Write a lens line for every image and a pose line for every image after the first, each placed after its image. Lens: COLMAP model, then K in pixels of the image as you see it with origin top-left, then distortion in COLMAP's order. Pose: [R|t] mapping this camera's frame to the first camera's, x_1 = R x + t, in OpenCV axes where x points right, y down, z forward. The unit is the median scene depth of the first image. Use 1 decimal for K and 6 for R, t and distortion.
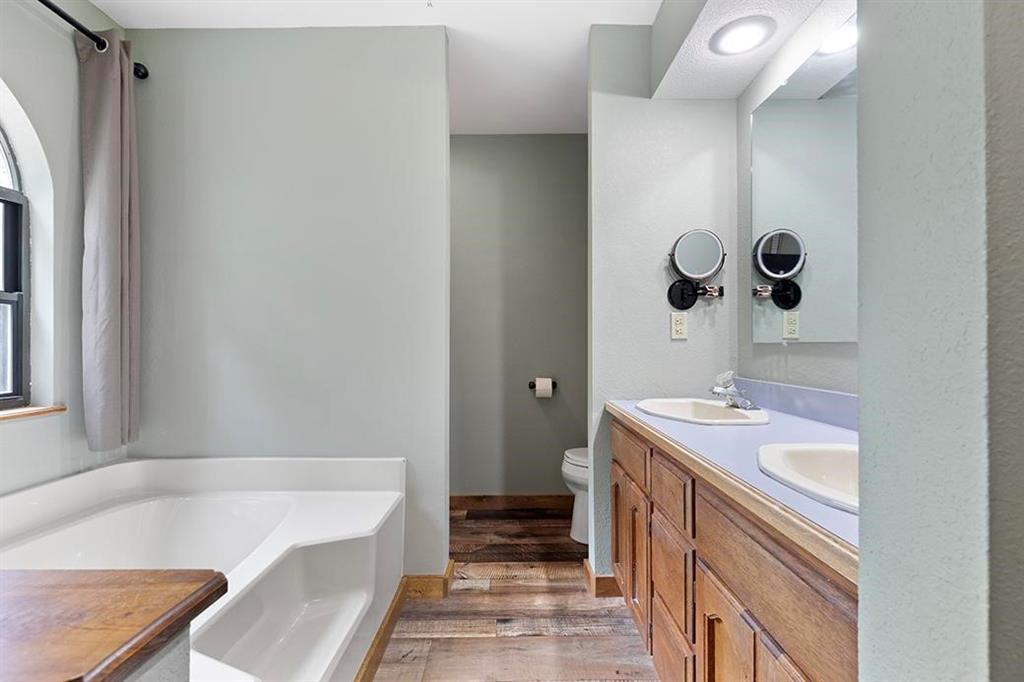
lens RADIAL K [[462.2, 0, 513.5], [0, 462.2, 342.3], [0, 0, 1]] dist [0.011044, -0.001640]
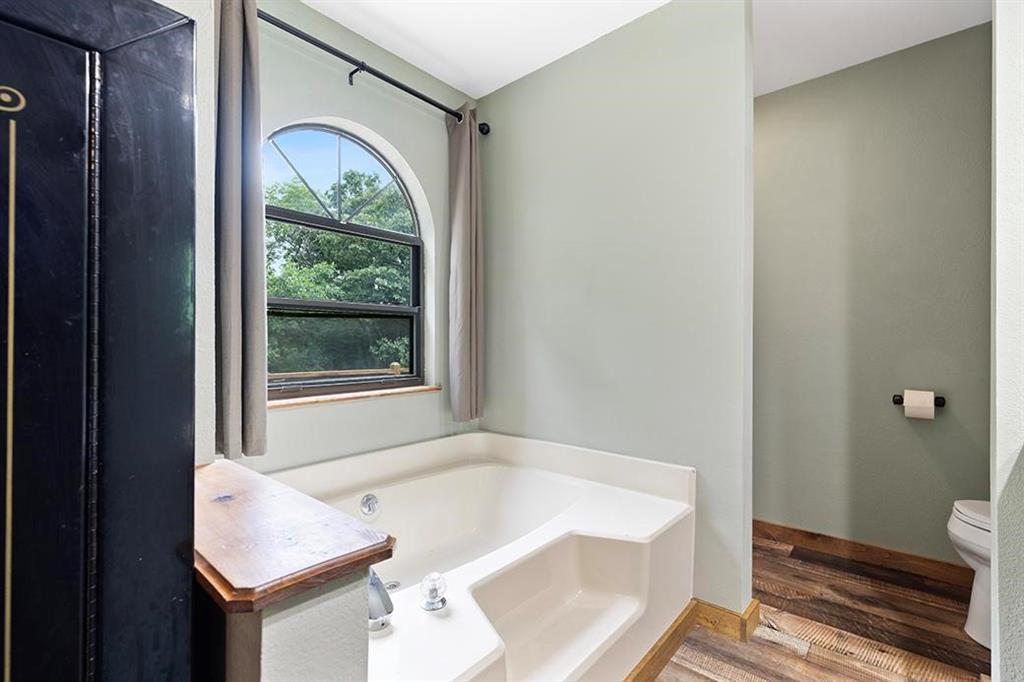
lens RADIAL K [[462.2, 0, 512.5], [0, 462.2, 342.9], [0, 0, 1]] dist [0.011044, -0.001640]
pose [[0.758307, 0.000895, -0.651897, 0.085749], [0.001447, 0.999994, 0.003055, 0.002097], [0.651896, -0.003260, 0.758301, 0.081834]]
